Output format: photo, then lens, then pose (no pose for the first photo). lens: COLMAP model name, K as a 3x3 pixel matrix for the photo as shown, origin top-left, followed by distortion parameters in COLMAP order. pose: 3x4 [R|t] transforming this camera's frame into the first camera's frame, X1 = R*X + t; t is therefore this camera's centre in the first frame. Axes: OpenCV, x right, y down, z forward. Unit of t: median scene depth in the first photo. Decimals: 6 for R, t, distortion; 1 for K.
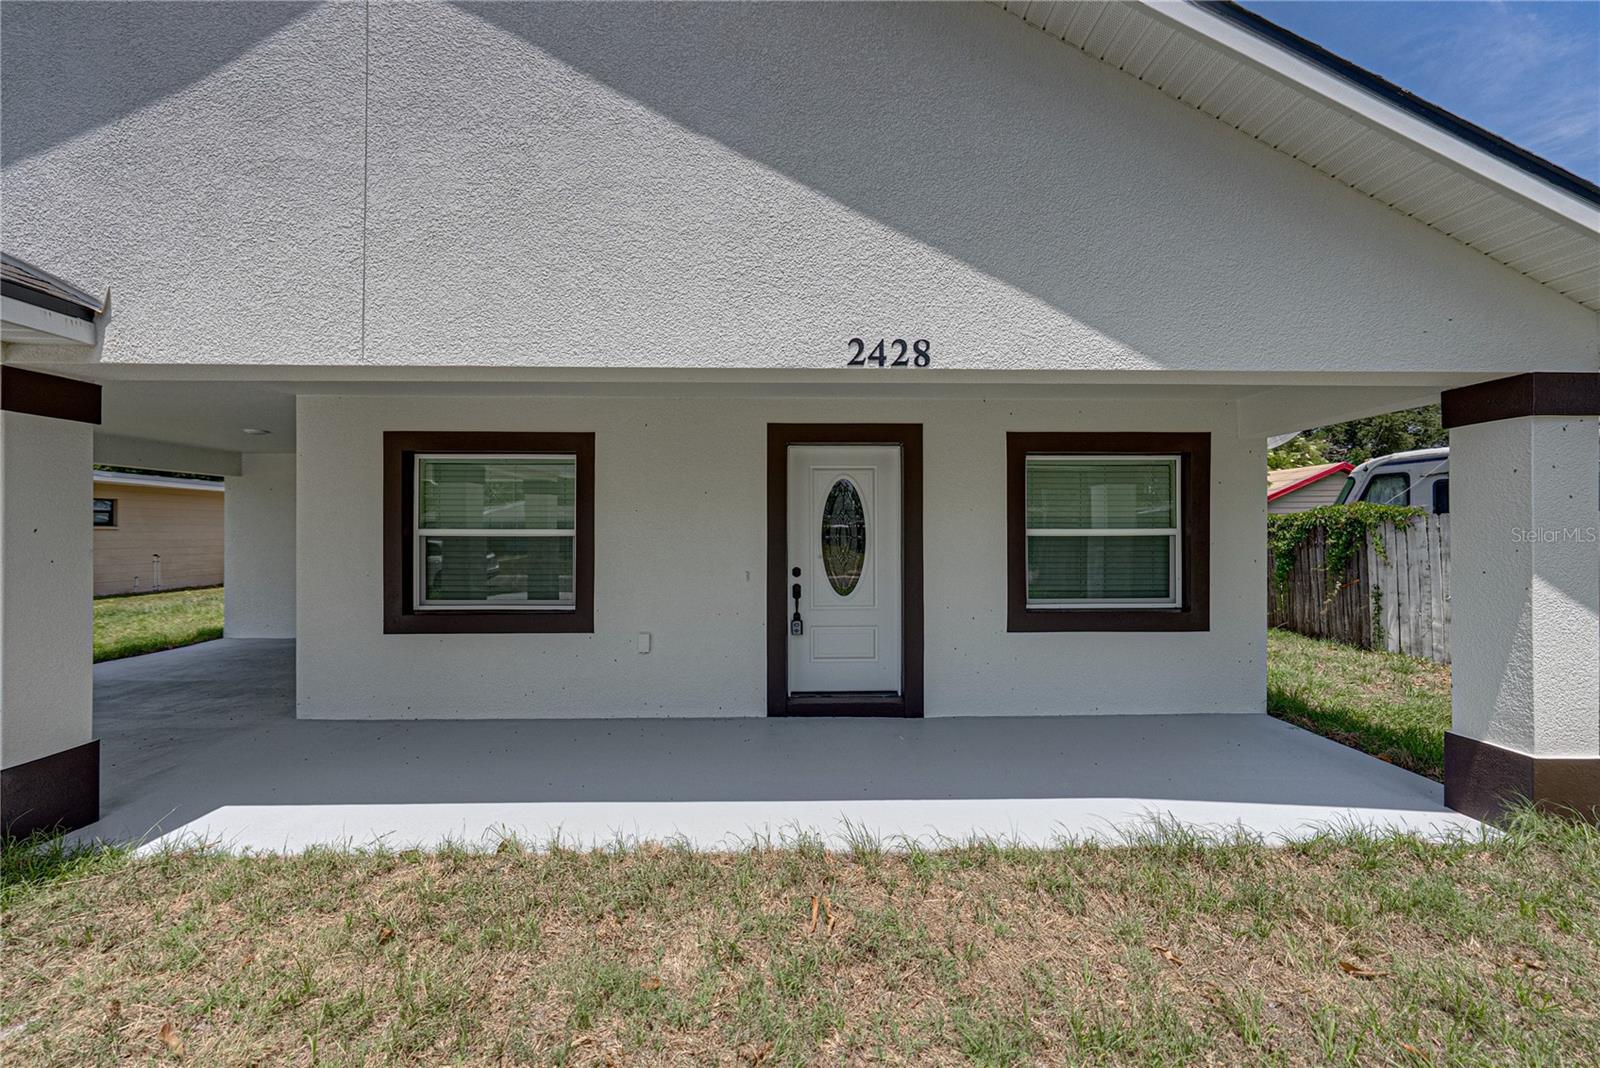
lens RADIAL K [[547.7, 0, 801.0], [0, 547.7, 528.2], [0, 0, 1]] dist [-0.000642, -0.000050]
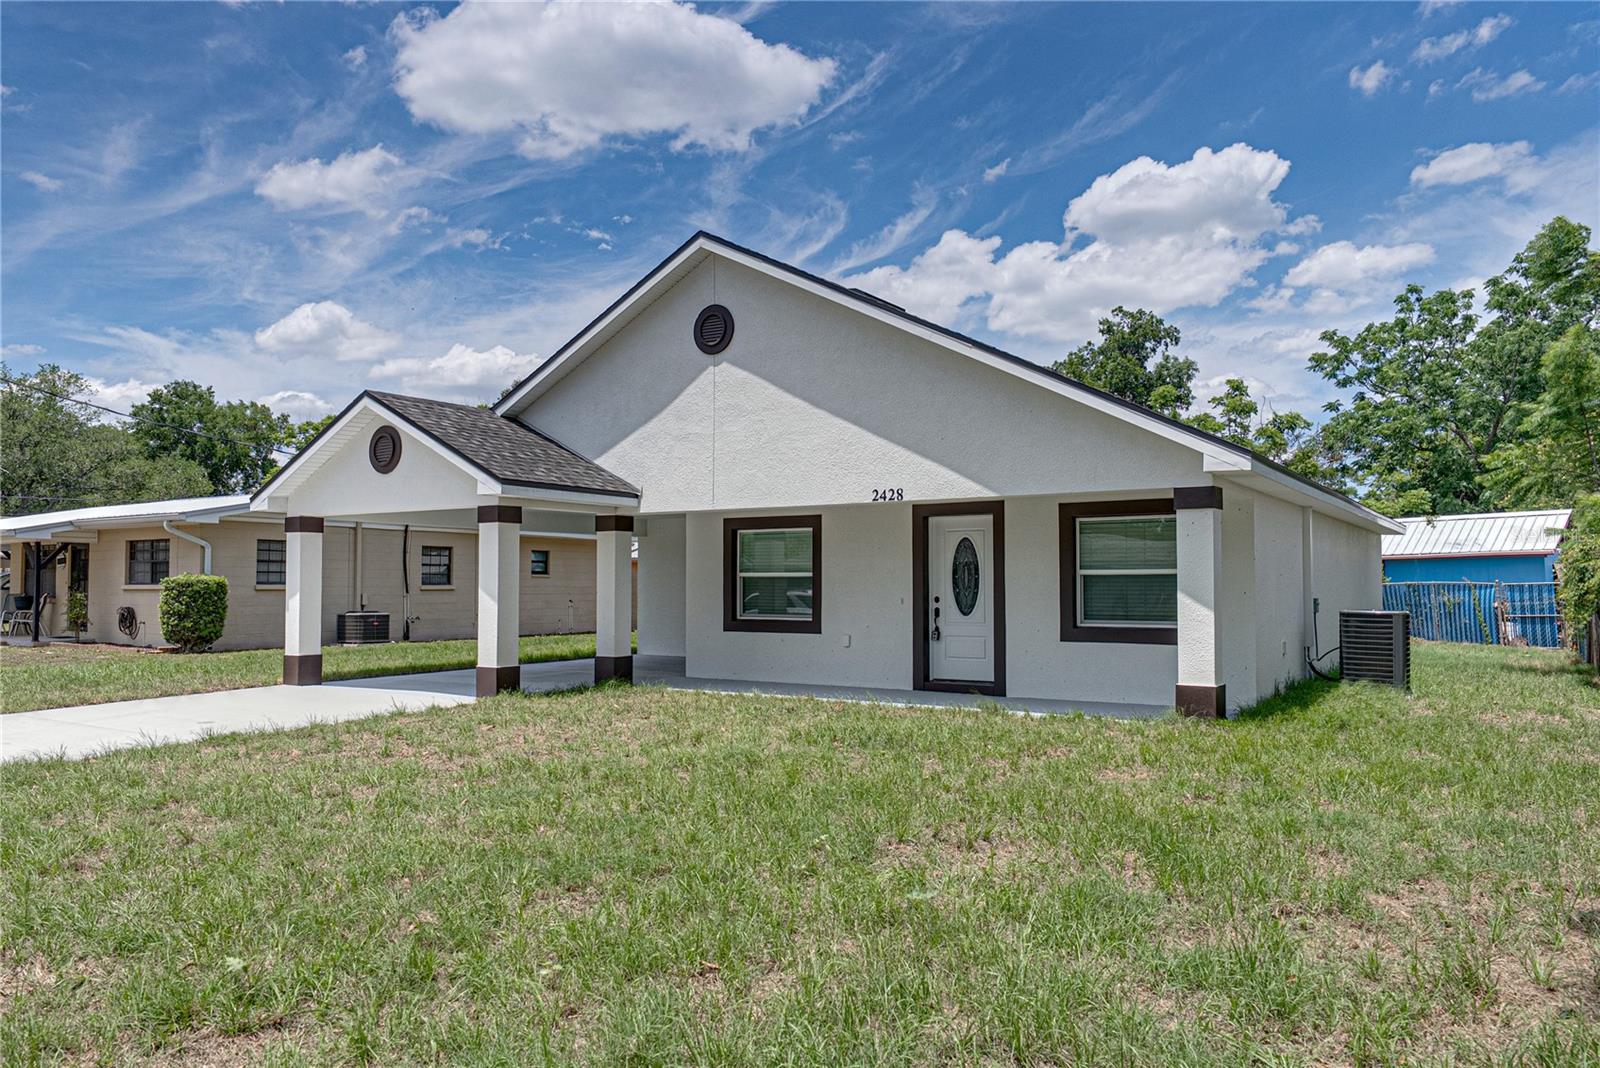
lens RADIAL K [[1096.6, 0, 784.0], [0, 1096.6, 553.9], [0, 0, 1]] dist [0.002412, 0.002521]
pose [[0.816345, -0.017144, -0.577310, 1.428043], [0.004027, 0.999704, -0.023994, 0.024970], [0.577550, 0.017263, 0.816172, -1.758375]]
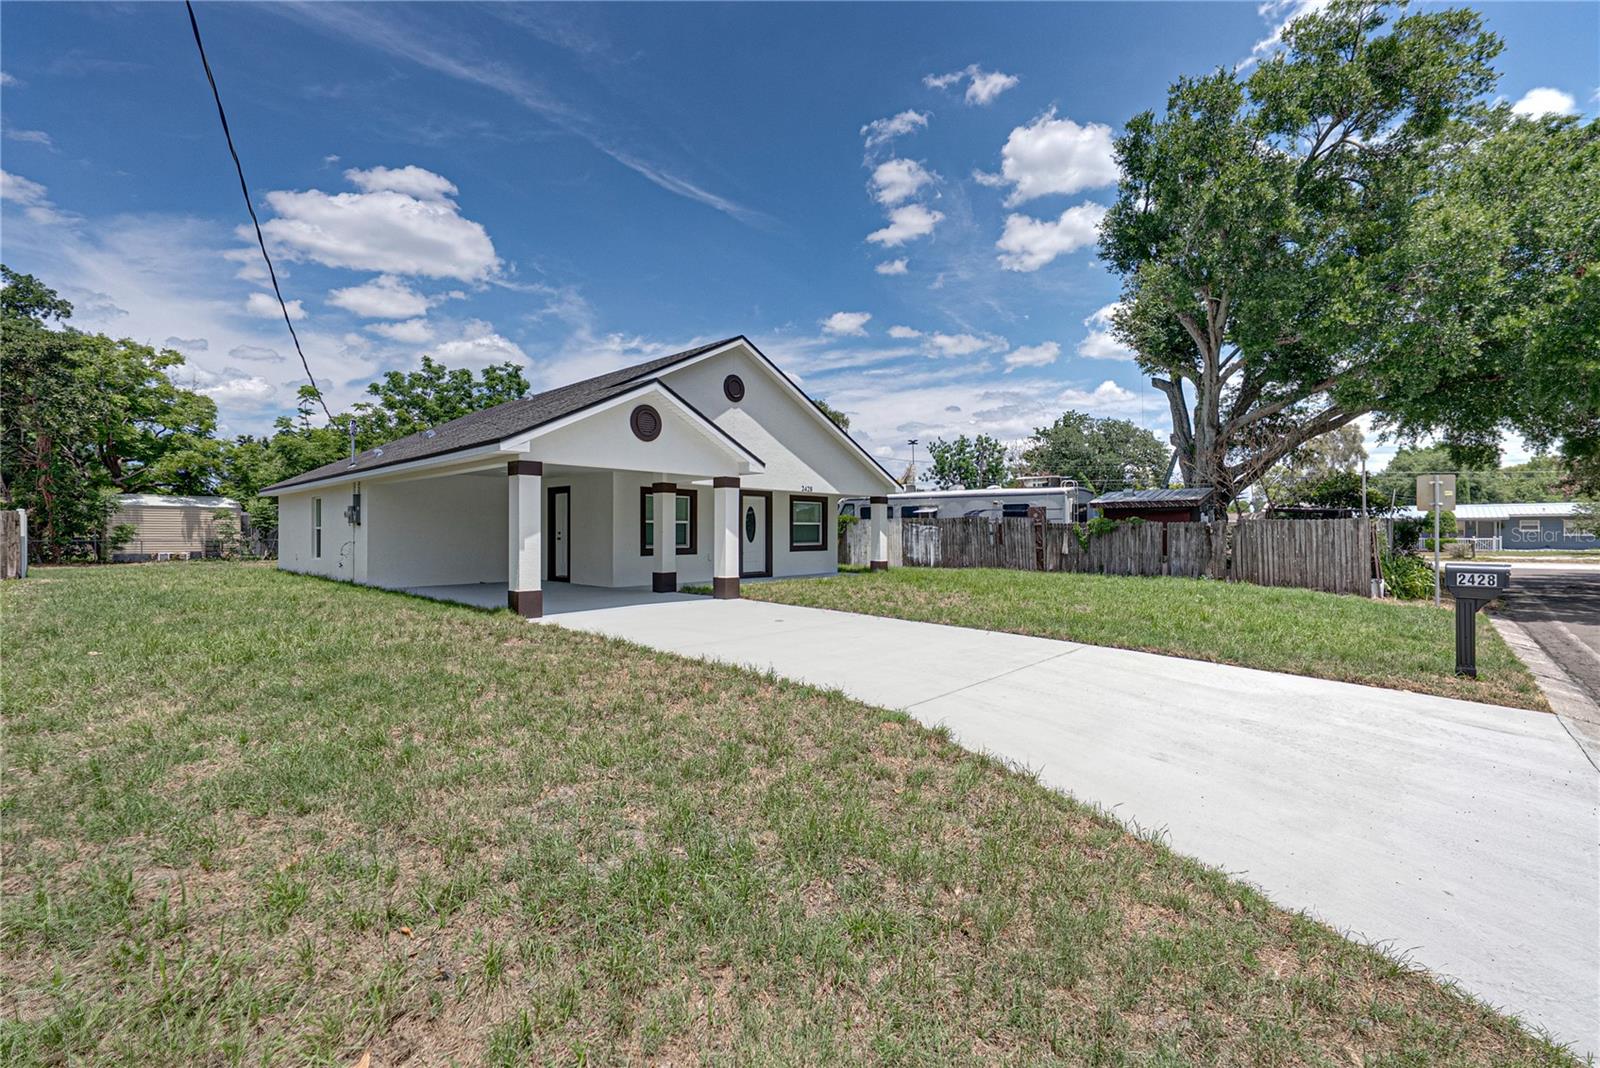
lens RADIAL K [[698.1, 0, 807.0], [0, 698.1, 532.1], [0, 0, 1]] dist [-0.001975, -0.000708]
pose [[0.685100, -0.001081, 0.728449, -2.751816], [-0.002784, 0.999988, 0.004101, 0.044219], [-0.728444, -0.004838, 0.685088, -2.103015]]
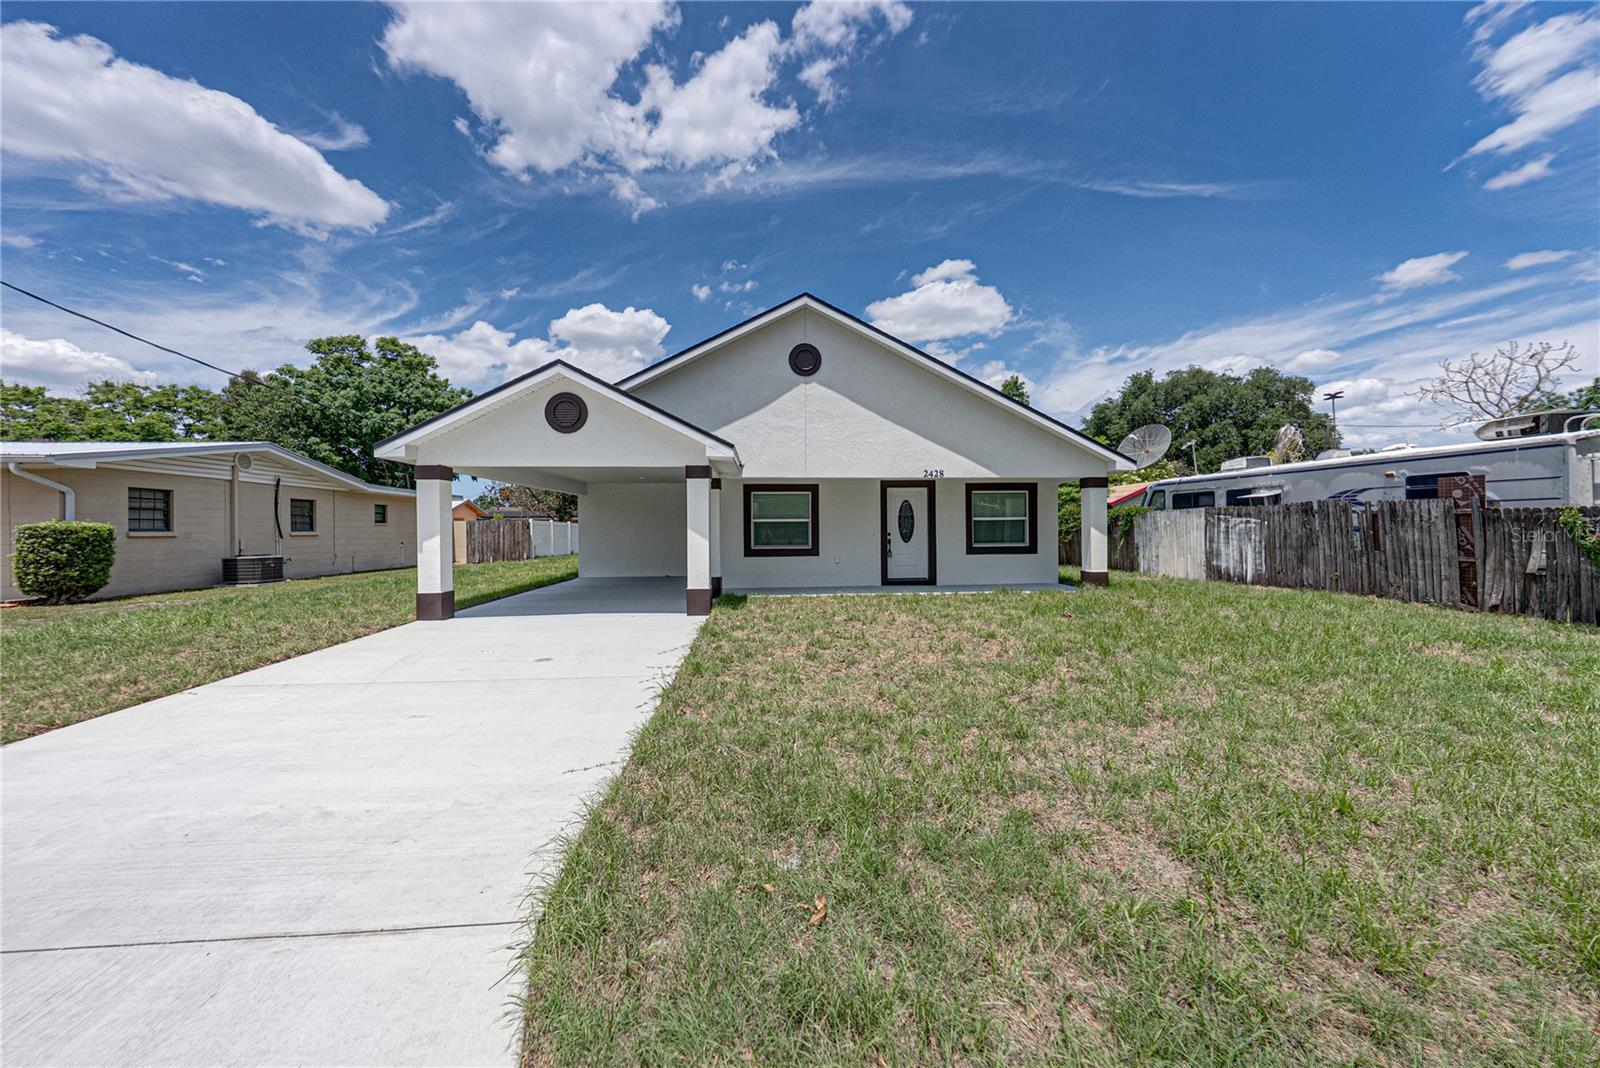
lens RADIAL K [[569.5, 0, 801.4], [0, 569.5, 528.0], [0, 0, 1]] dist [-0.000638, -0.000022]
pose [[0.998994, -0.008802, 0.043974, -0.575833], [0.008684, 0.999958, 0.002881, 0.037829], [-0.043998, -0.002496, 0.999029, -1.822084]]
